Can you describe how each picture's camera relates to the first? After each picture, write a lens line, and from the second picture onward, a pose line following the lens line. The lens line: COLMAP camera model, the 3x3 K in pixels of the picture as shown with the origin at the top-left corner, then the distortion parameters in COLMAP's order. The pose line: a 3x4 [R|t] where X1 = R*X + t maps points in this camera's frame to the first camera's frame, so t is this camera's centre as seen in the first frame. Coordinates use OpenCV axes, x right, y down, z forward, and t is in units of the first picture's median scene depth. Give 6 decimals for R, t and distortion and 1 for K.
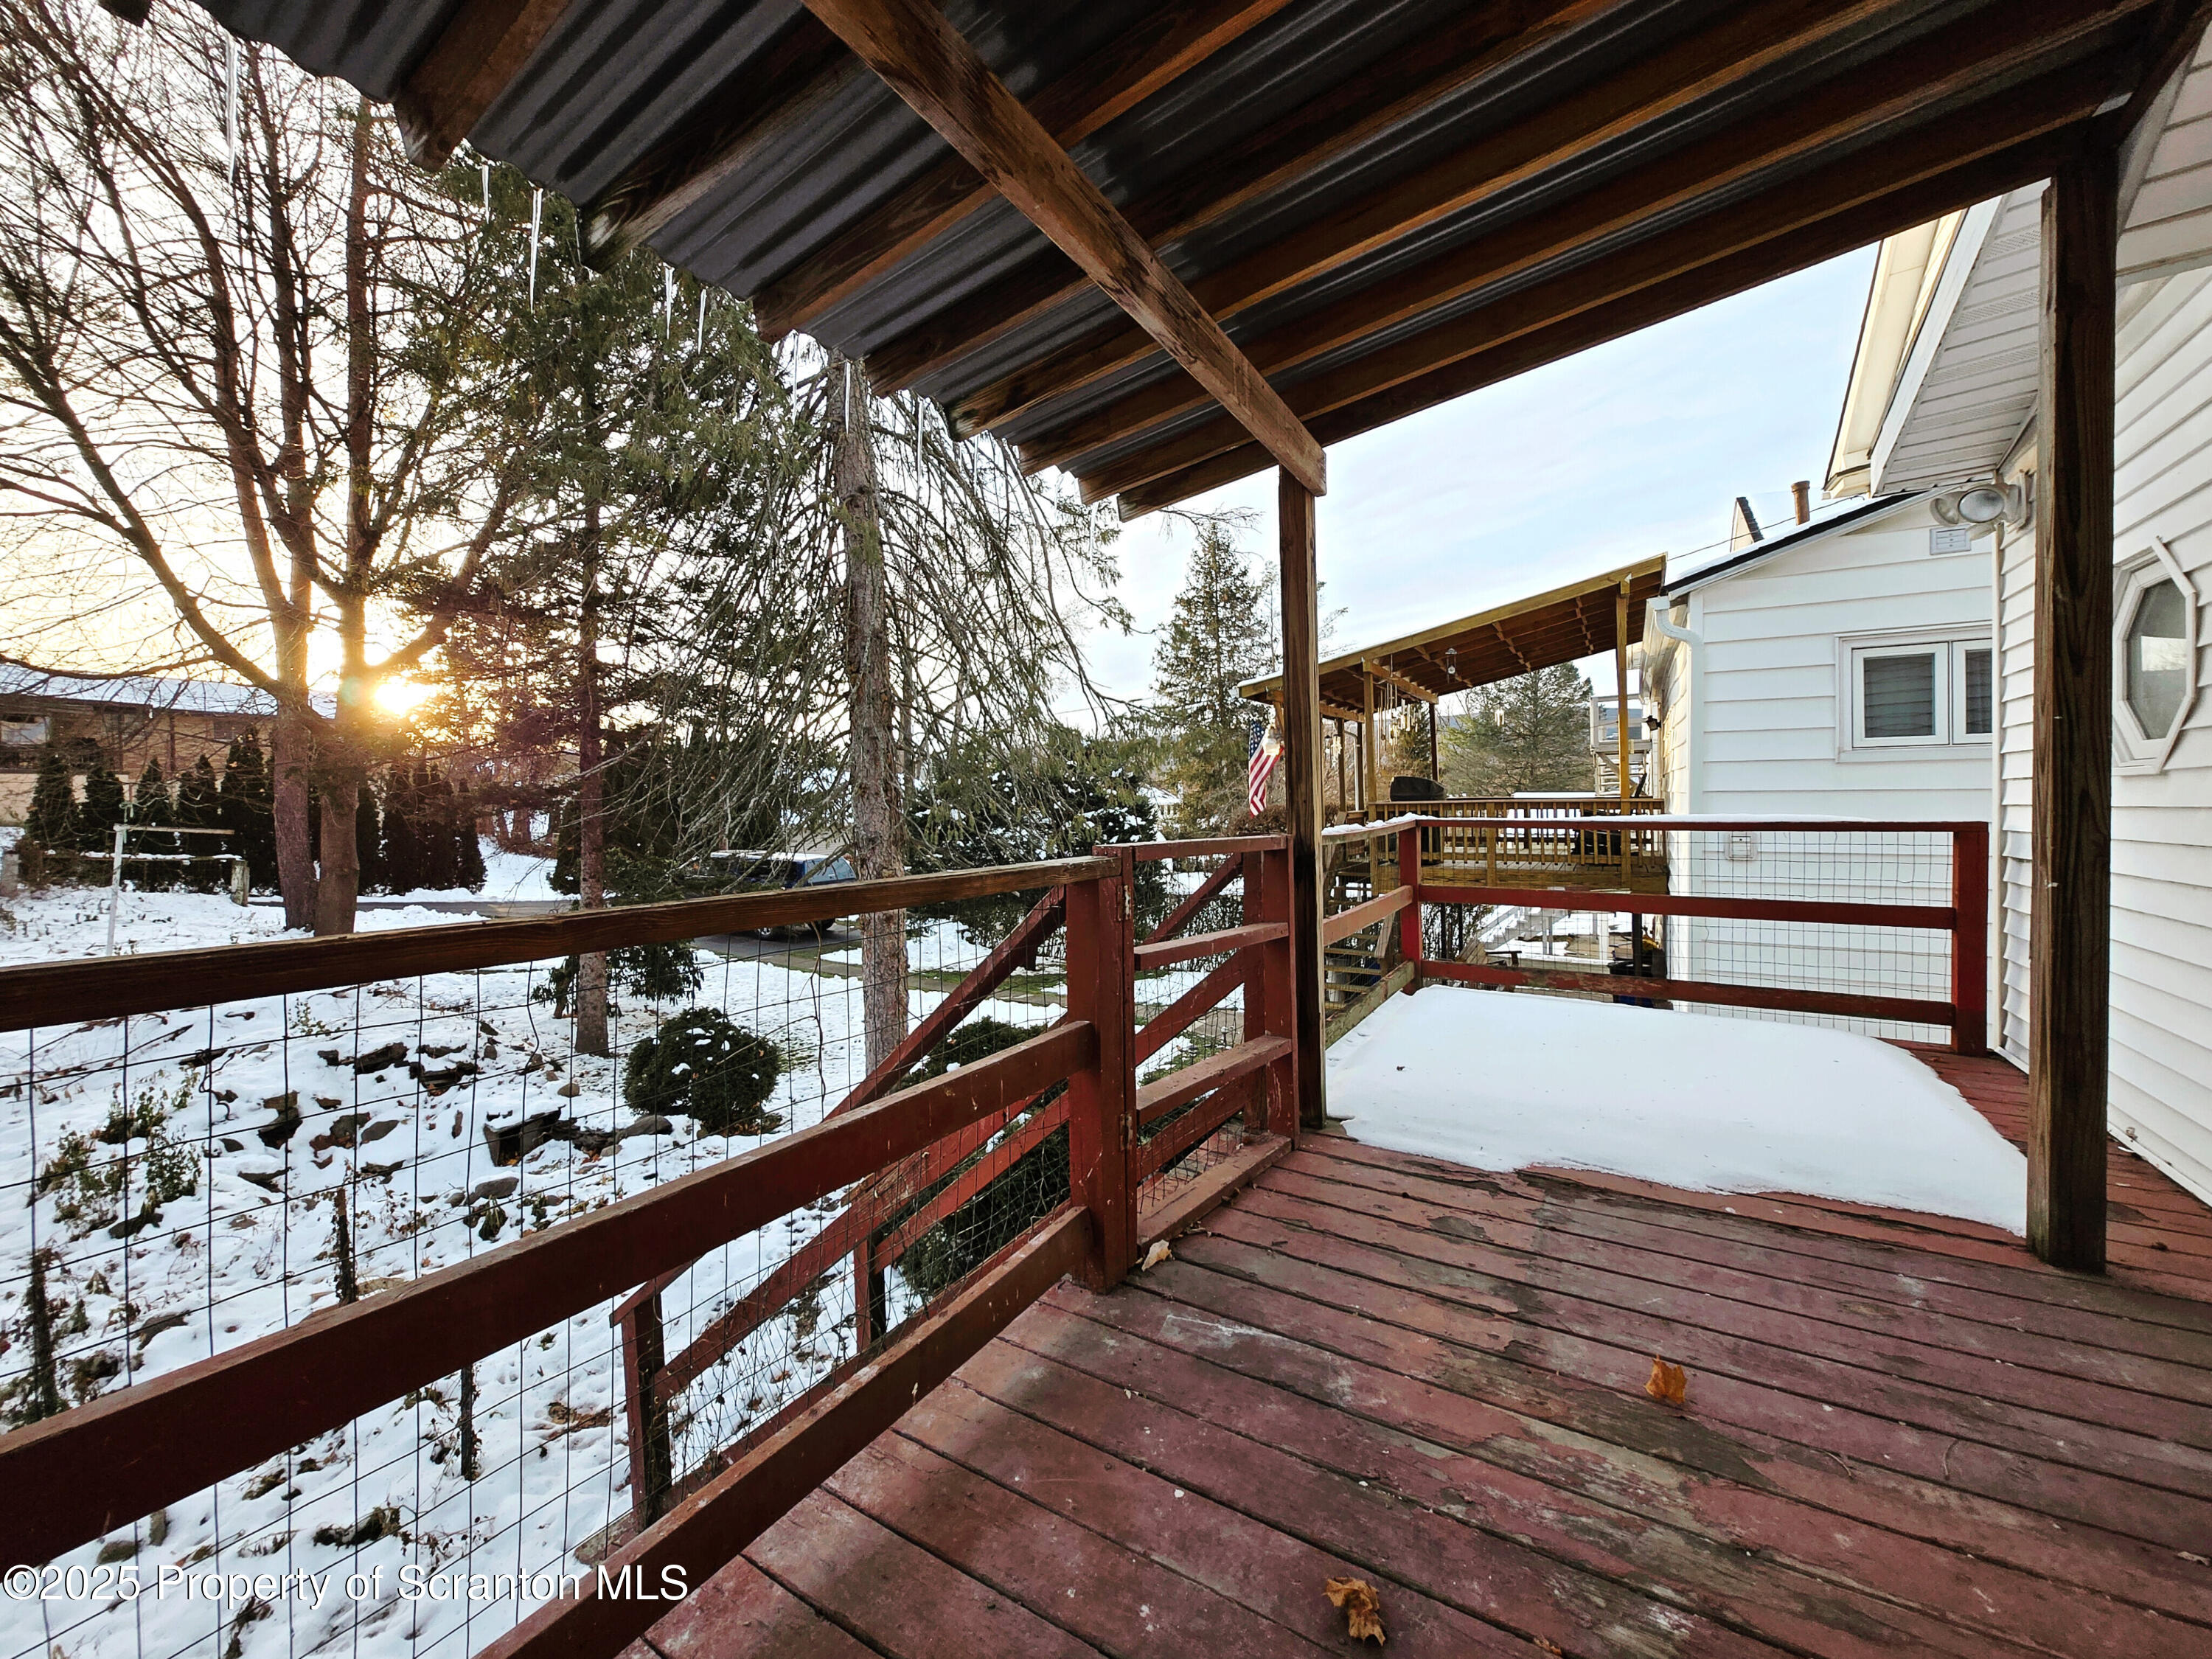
lens RADIAL K [[873.1, 0, 1109.6], [0, 873.1, 813.4], [0, 0, 1]] dist [0.000099, -0.000398]
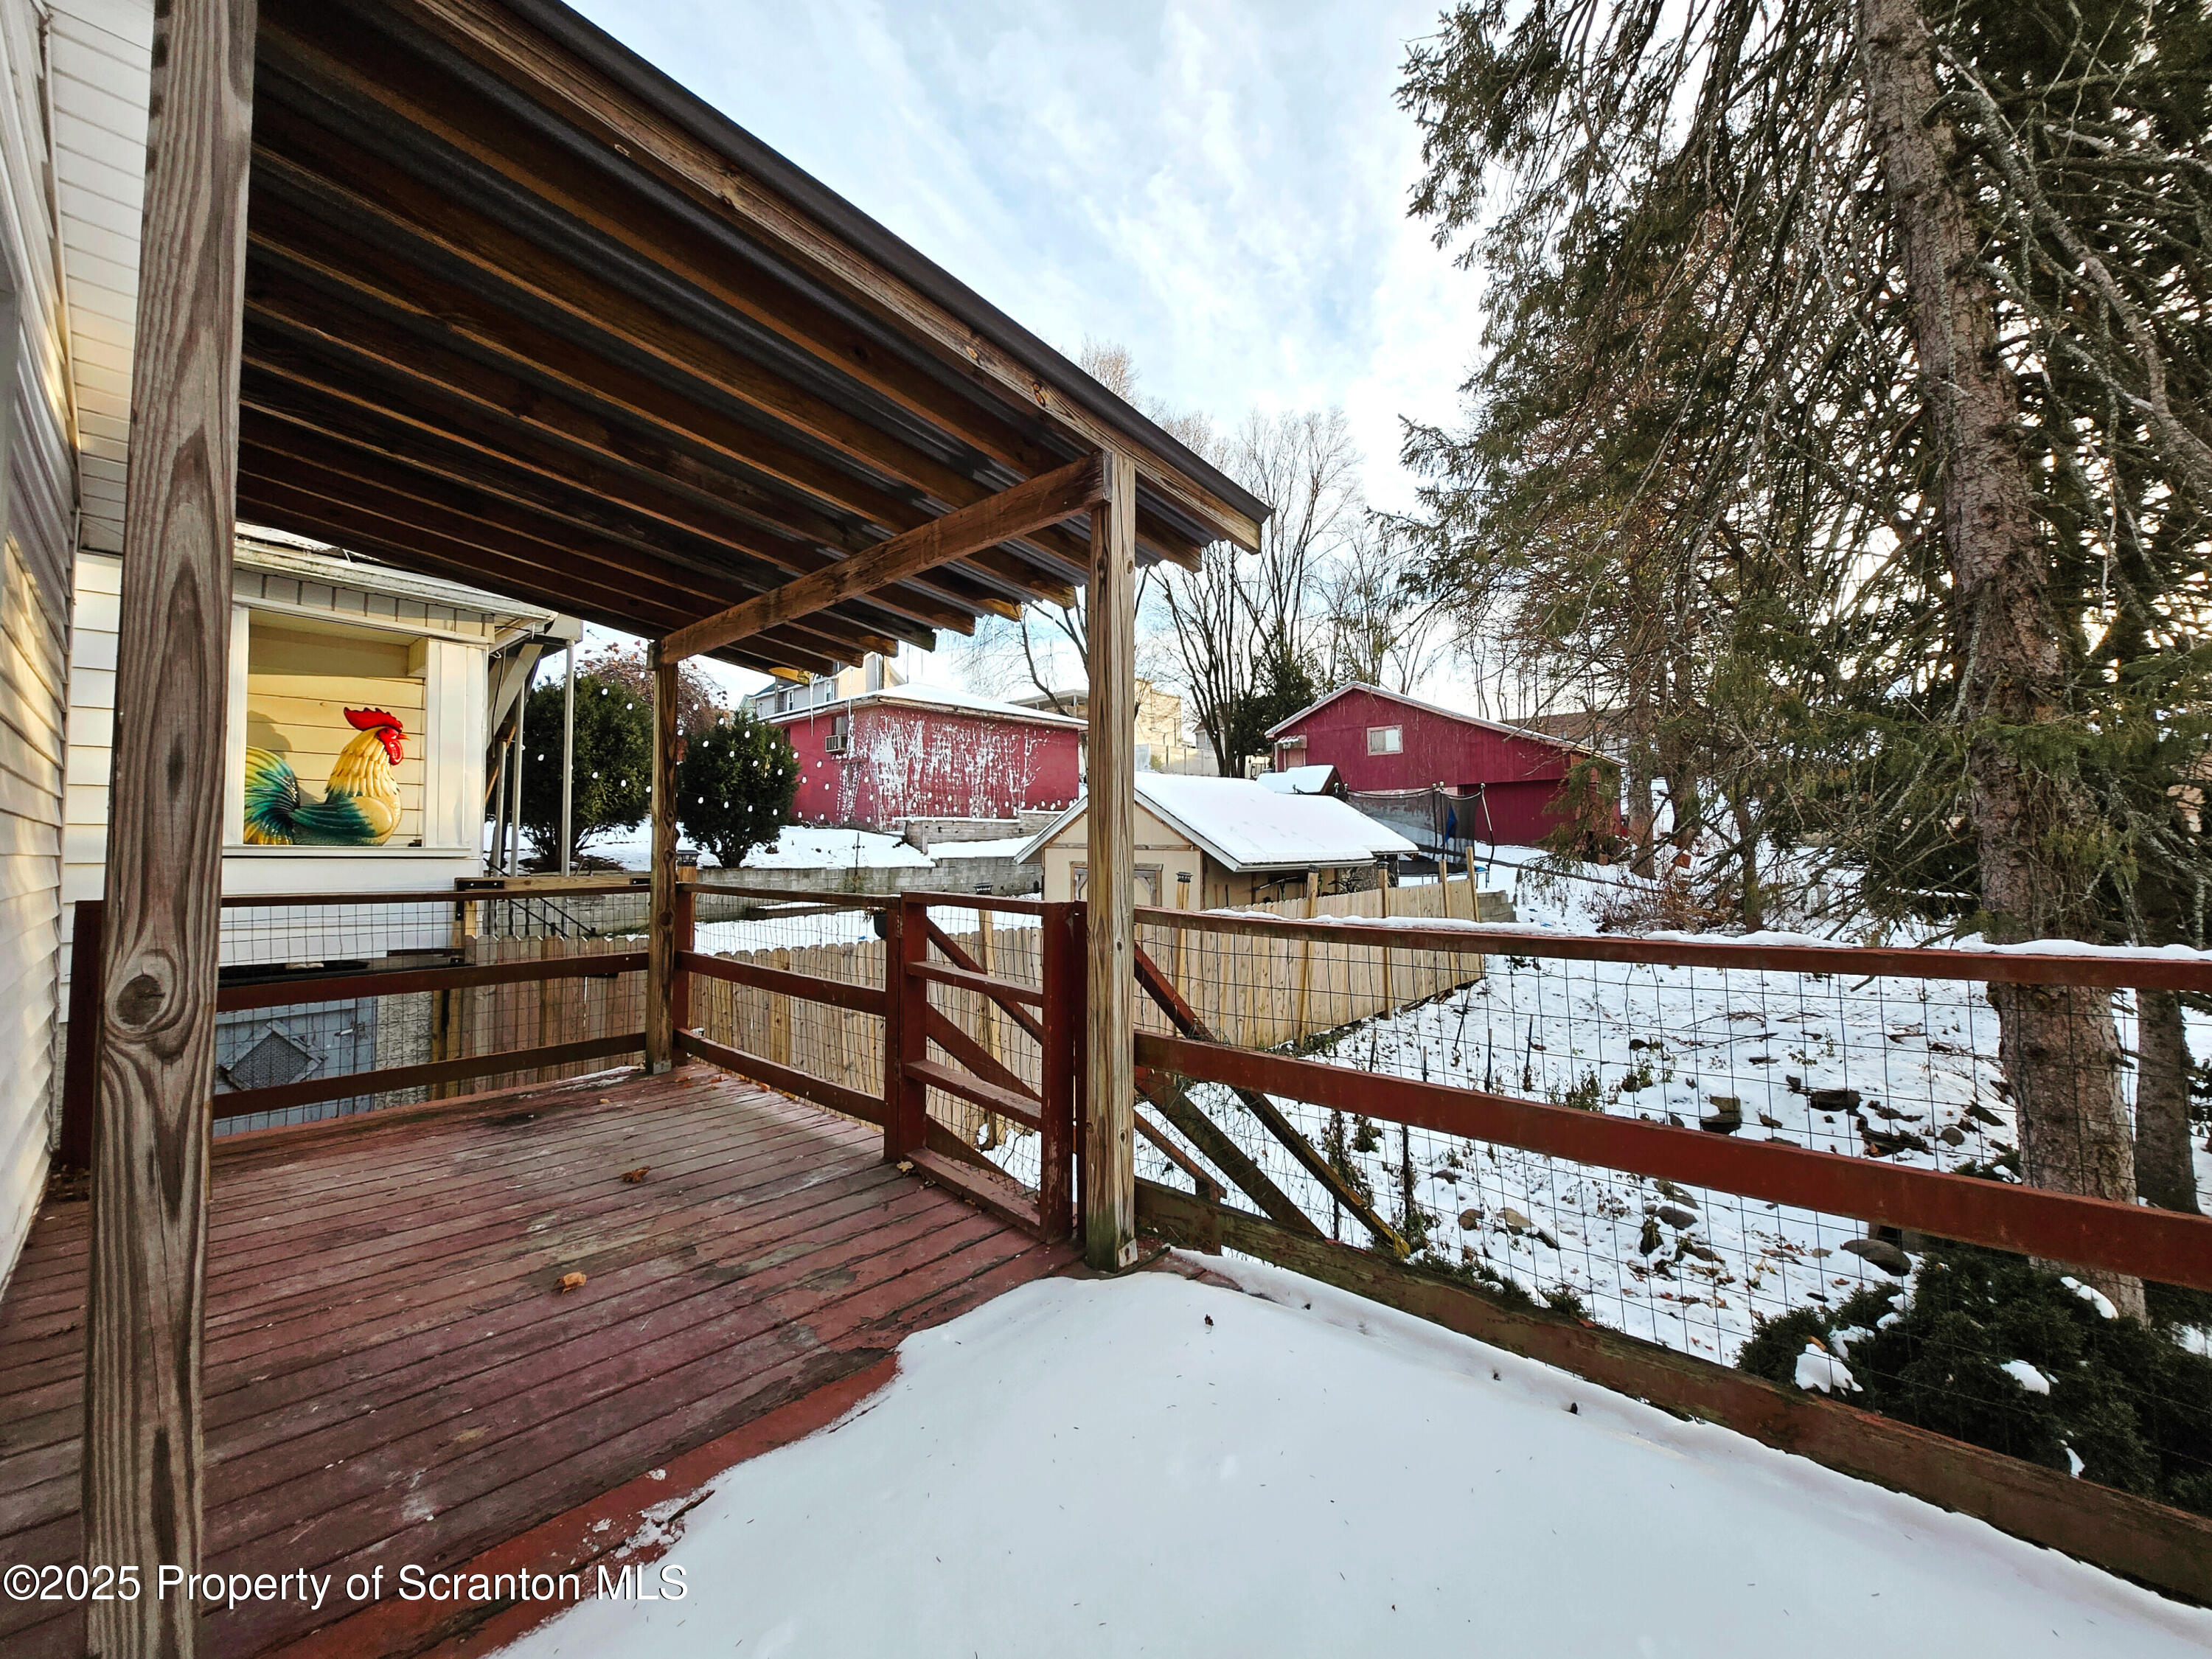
lens RADIAL K [[873.1, 0, 1109.6], [0, 873.1, 813.4], [0, 0, 1]] dist [0.000099, -0.000398]
pose [[-0.193587, -0.032977, -0.980529, 1.342468], [-0.007984, 0.999455, -0.032037, -0.051971], [0.981051, 0.001627, -0.193745, 1.487690]]
